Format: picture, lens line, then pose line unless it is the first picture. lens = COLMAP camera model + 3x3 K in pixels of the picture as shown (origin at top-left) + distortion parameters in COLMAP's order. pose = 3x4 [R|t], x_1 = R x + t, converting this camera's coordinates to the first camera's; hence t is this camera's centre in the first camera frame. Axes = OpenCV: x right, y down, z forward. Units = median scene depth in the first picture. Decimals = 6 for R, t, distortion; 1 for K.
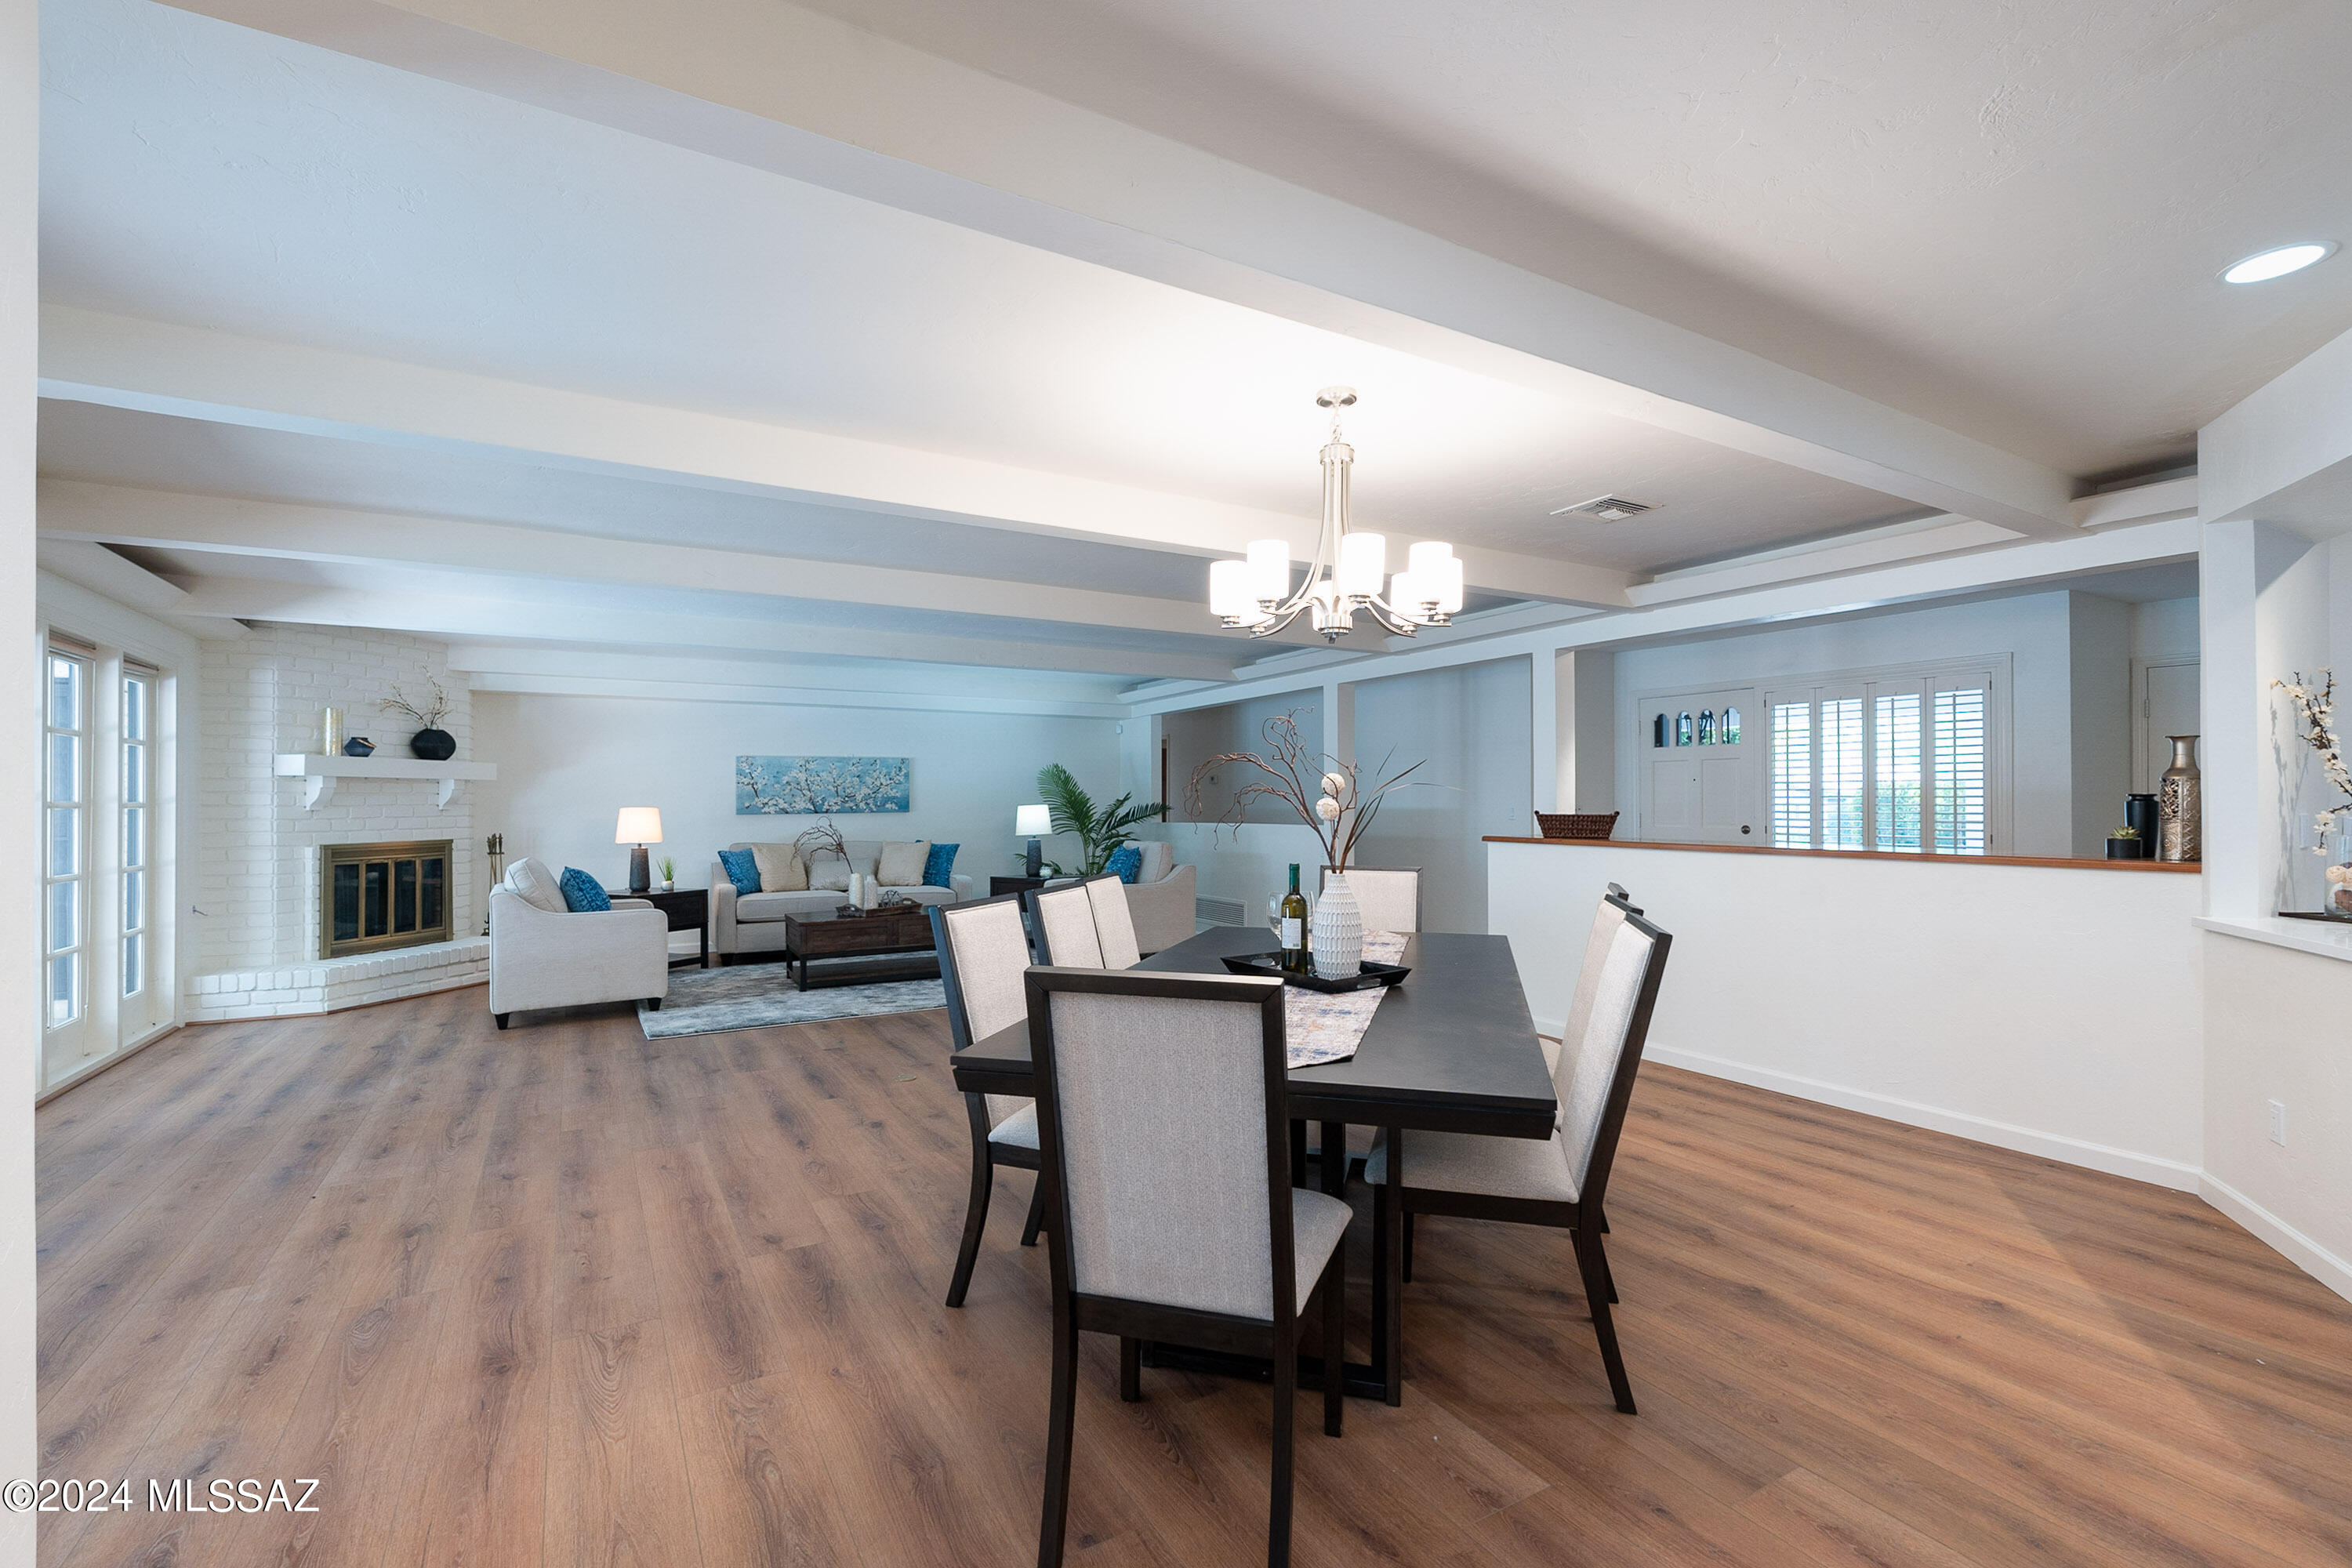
lens RADIAL K [[1031.6, 0, 1176.0], [0, 1031.6, 784.0], [0, 0, 1]] dist [-0.003492, 0.000279]
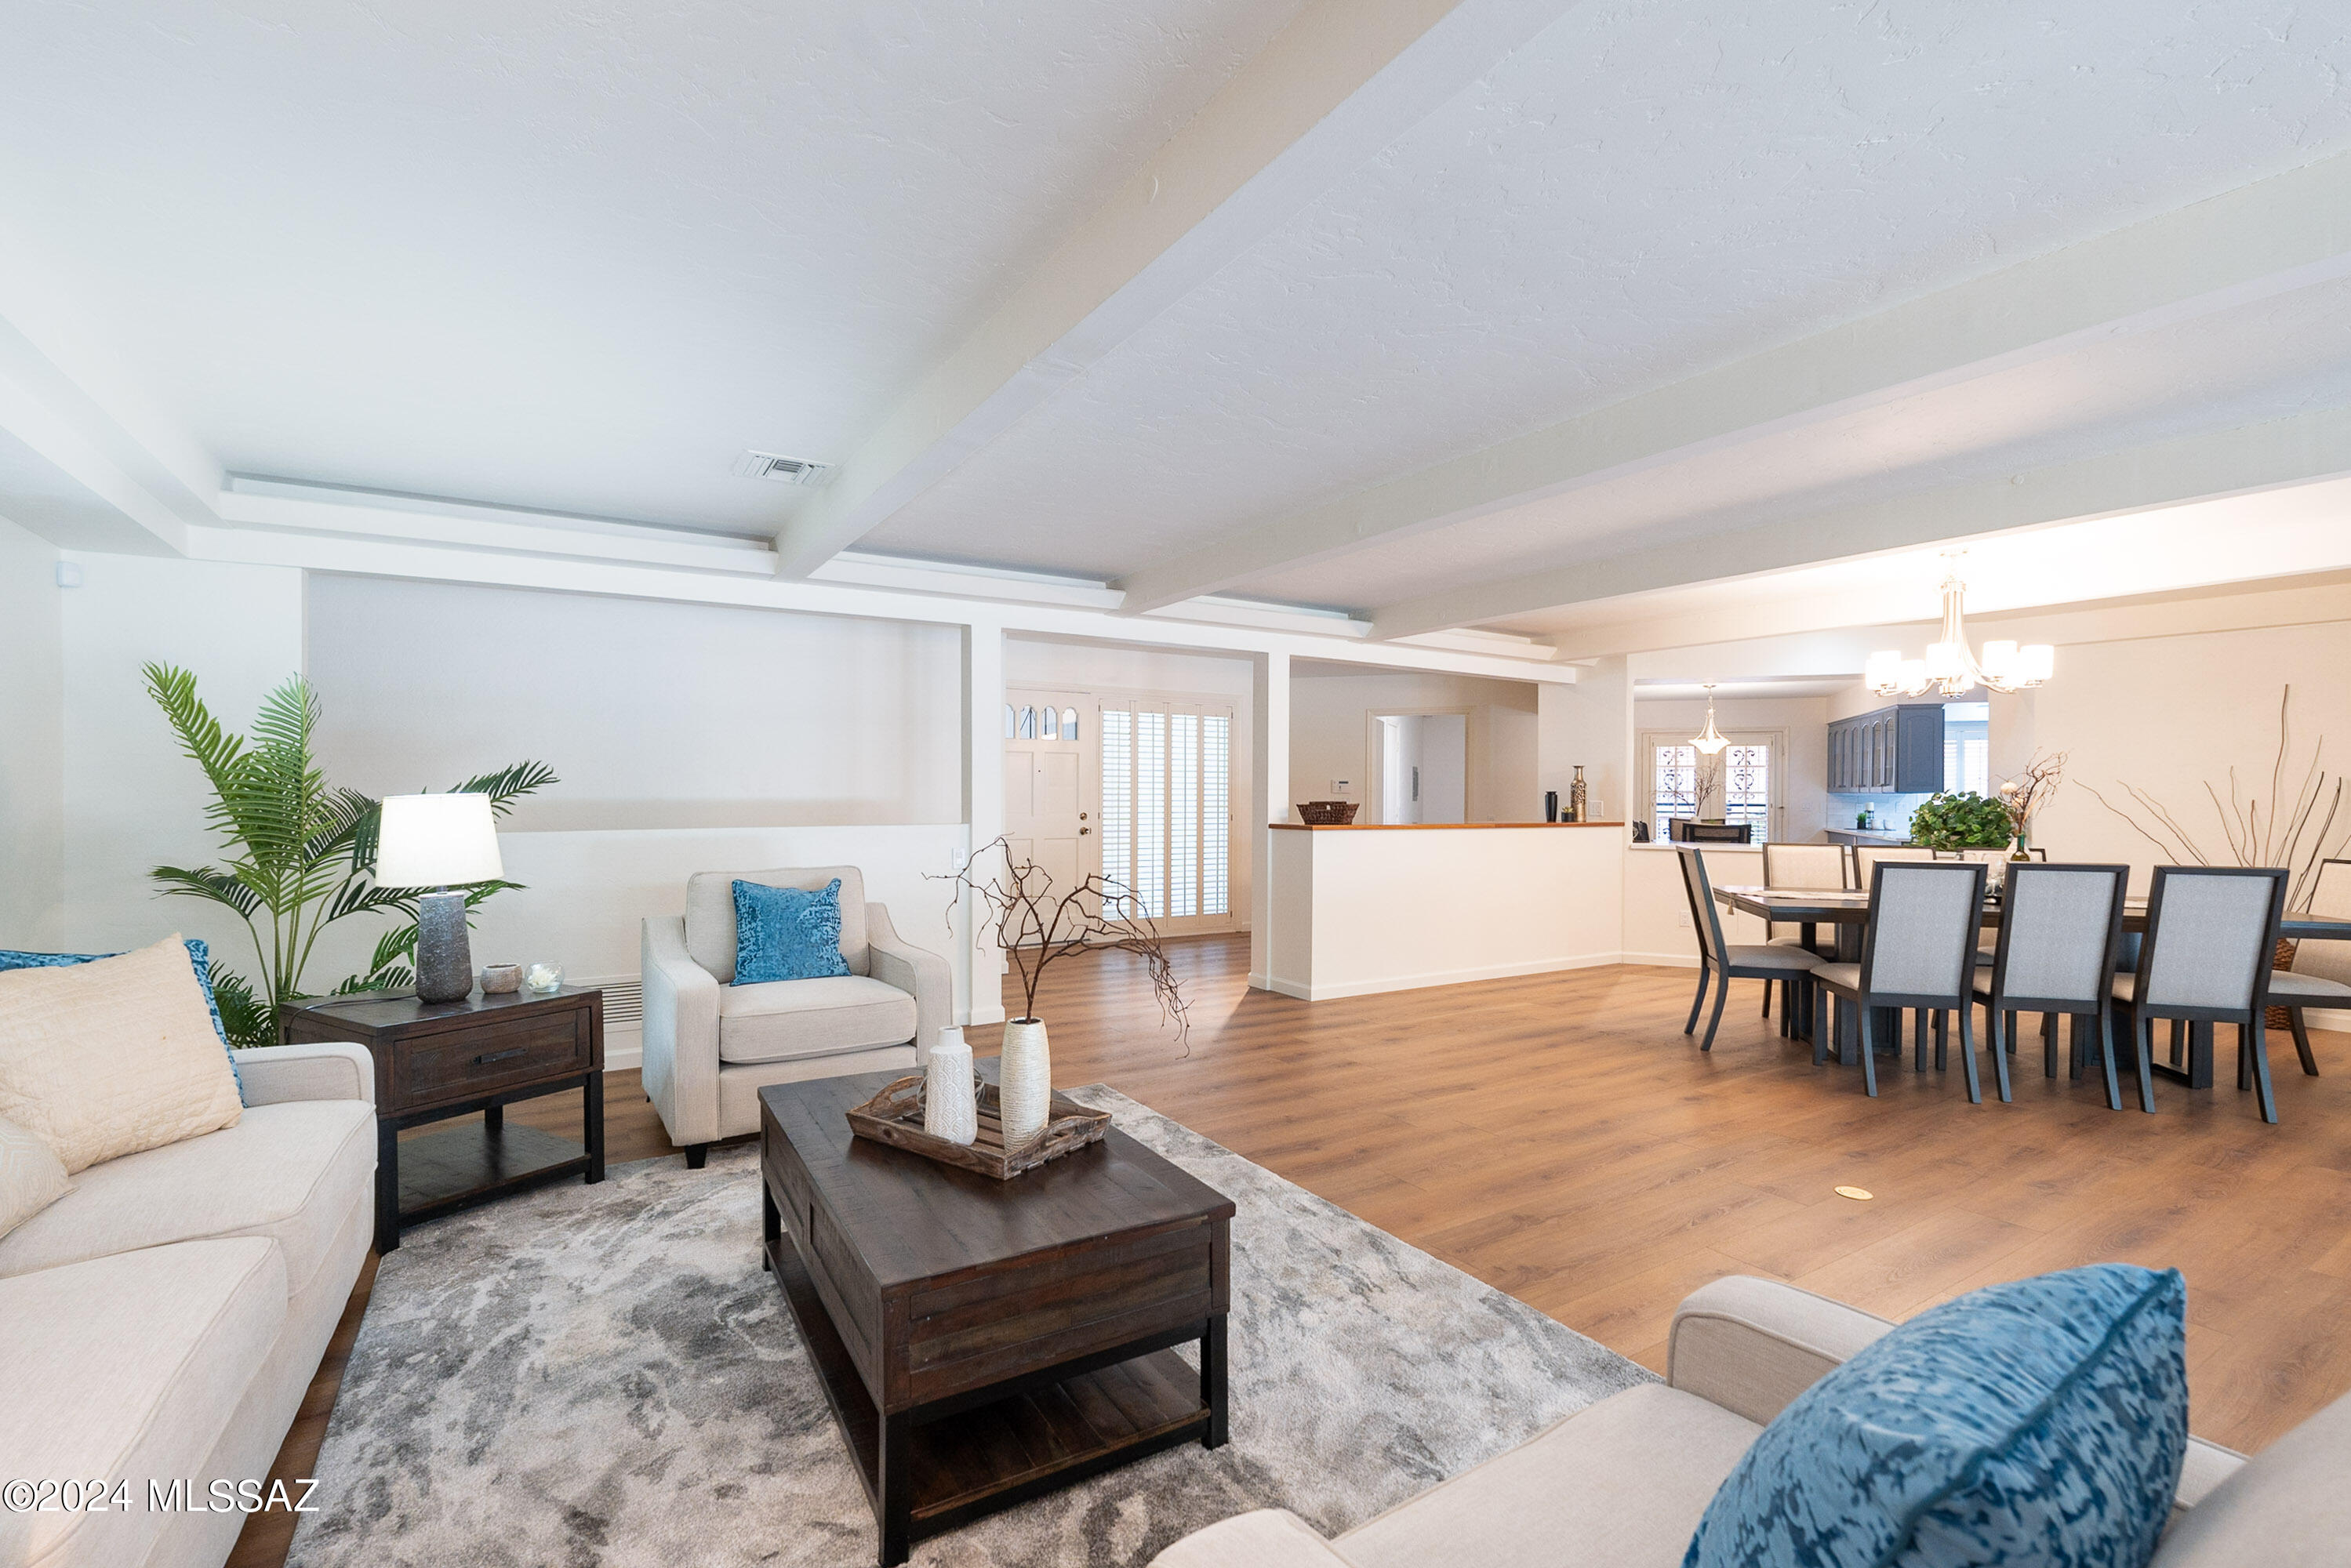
lens RADIAL K [[1031.0, 0, 1175.5], [0, 1031.0, 784.0], [0, 0, 1]] dist [-0.003492, 0.000279]
pose [[-0.028471, 0.009016, 0.999554, -0.987871], [-0.024308, 0.999657, -0.009709, 0.029121], [-0.999299, -0.024573, -0.028242, 1.553456]]
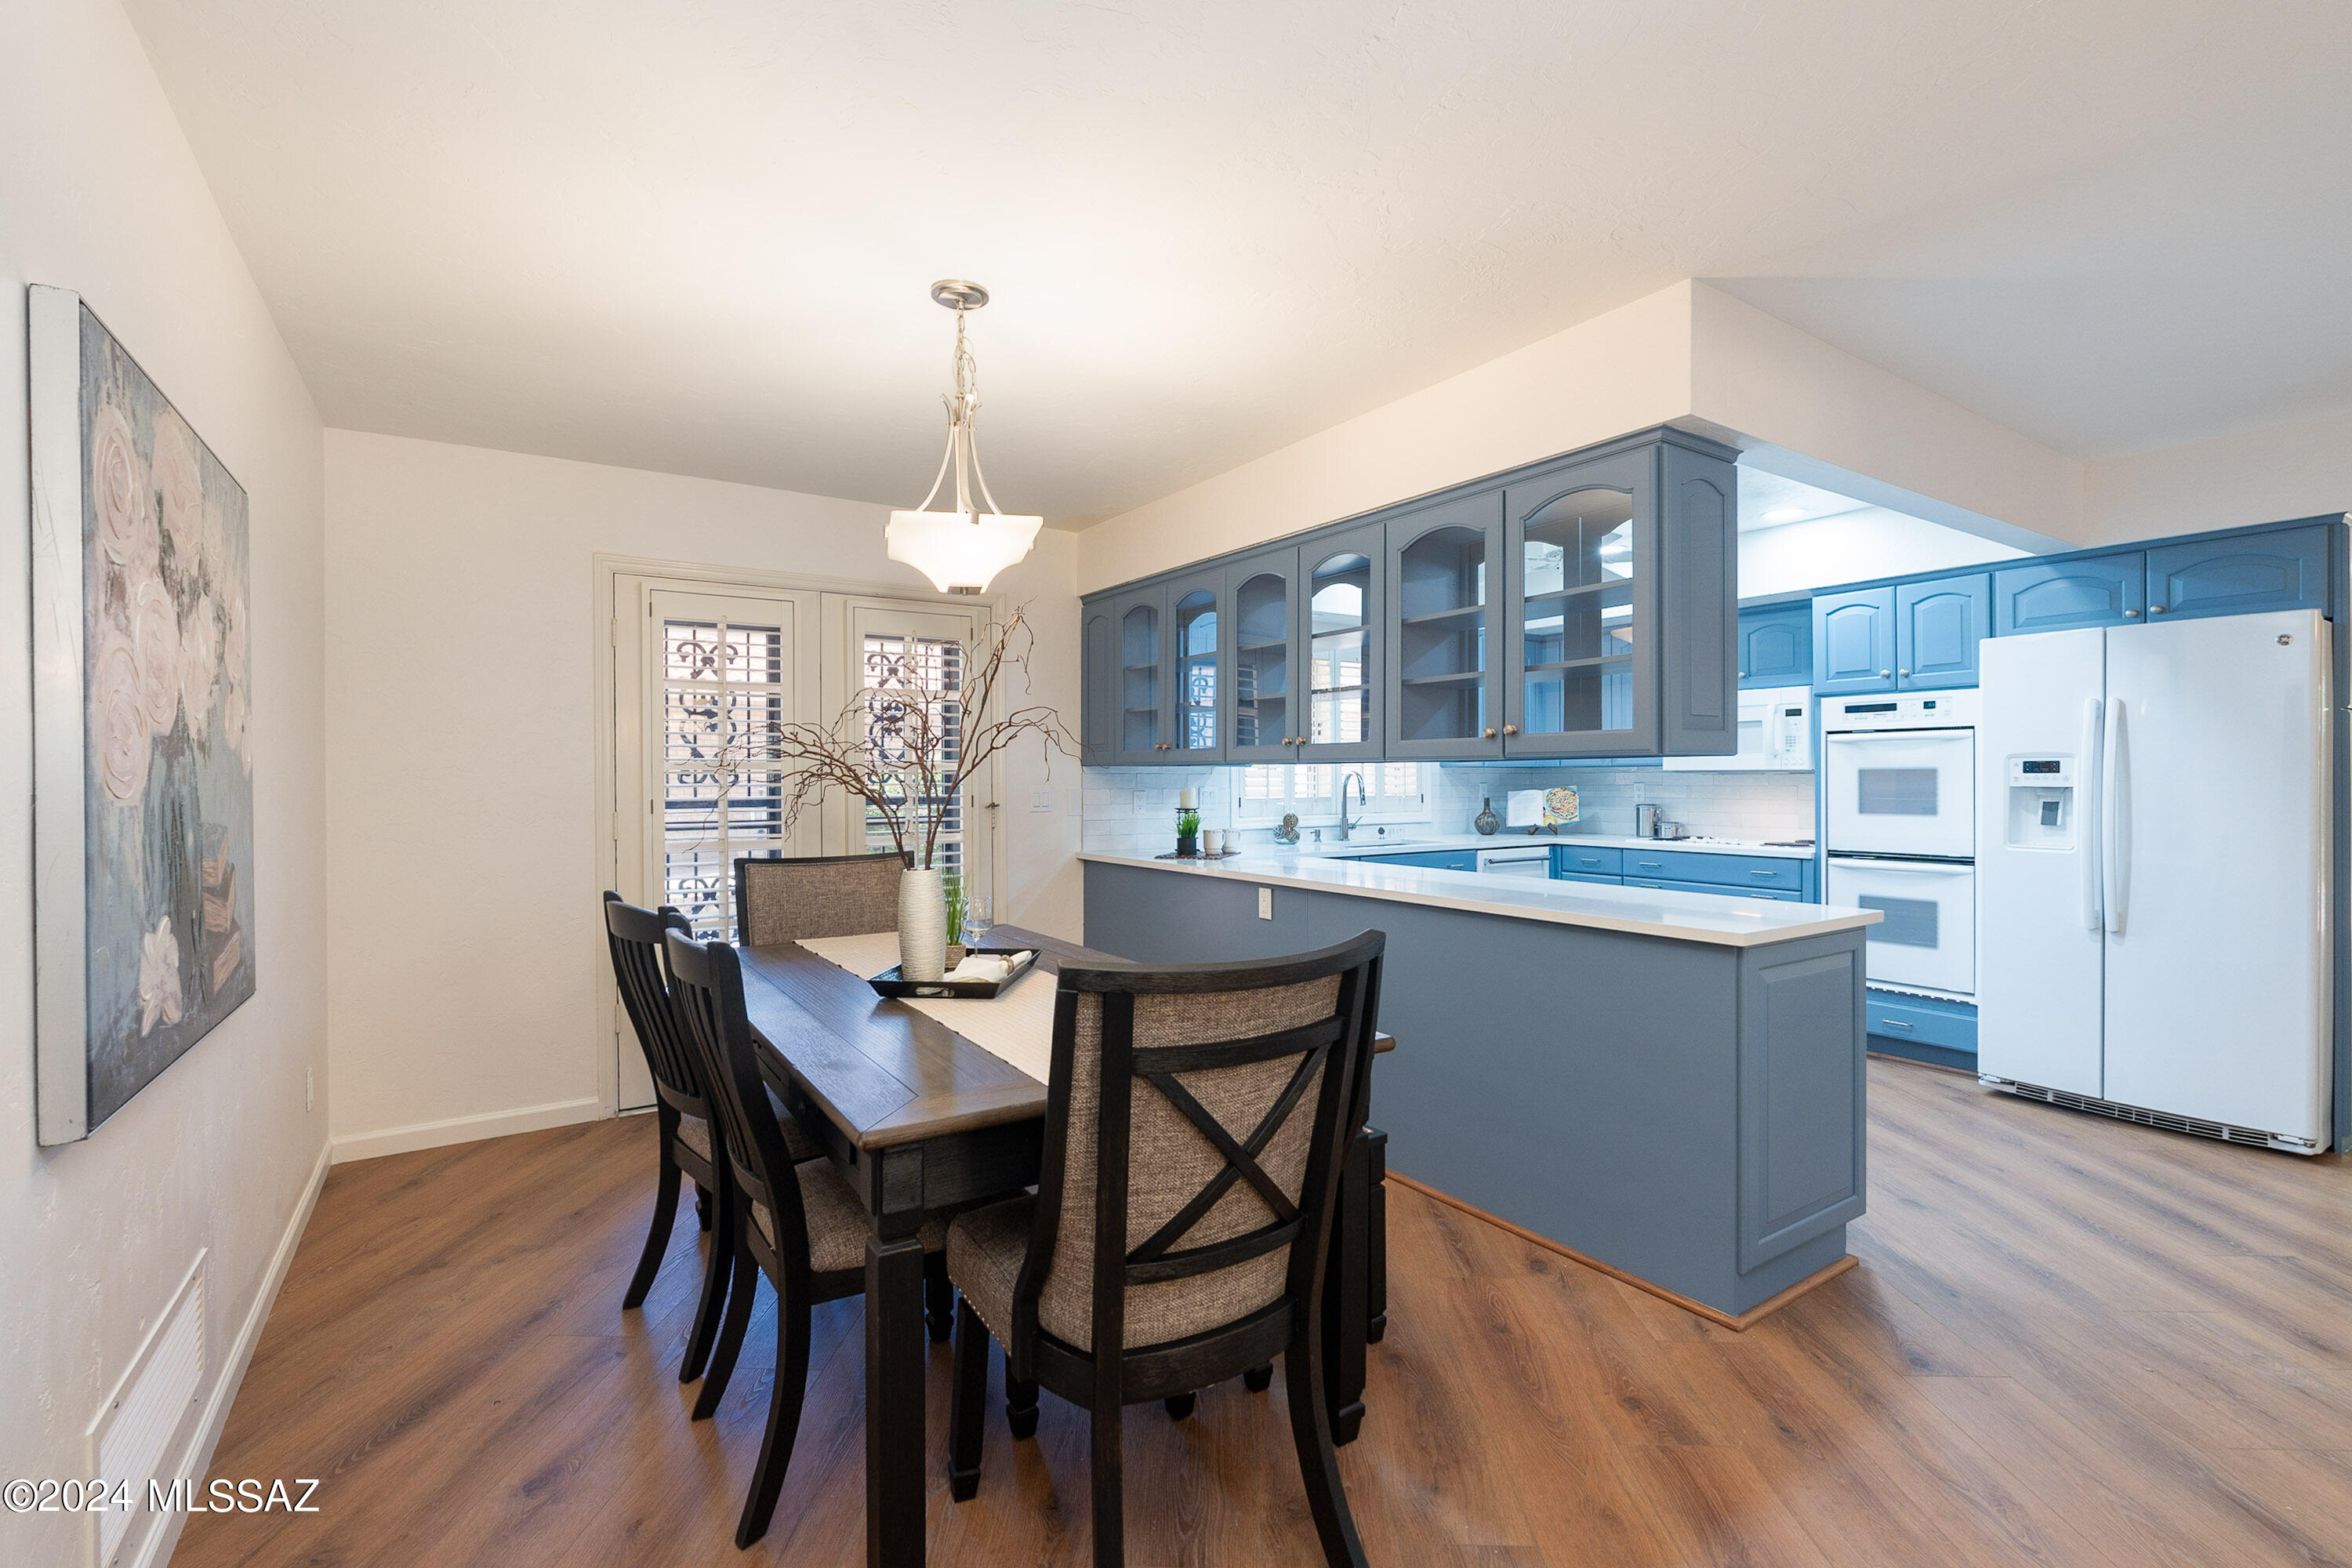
lens RADIAL K [[1039.2, 0, 1168.1], [0, 1039.2, 788.7], [0, 0, 1]] dist [-0.004387, -0.000158]
pose [[-0.843149, -0.001237, 0.537679, 1.020180], [-0.005380, 0.999967, -0.006135, 0.014980], [-0.537654, -0.008065, -0.843127, 0.624535]]
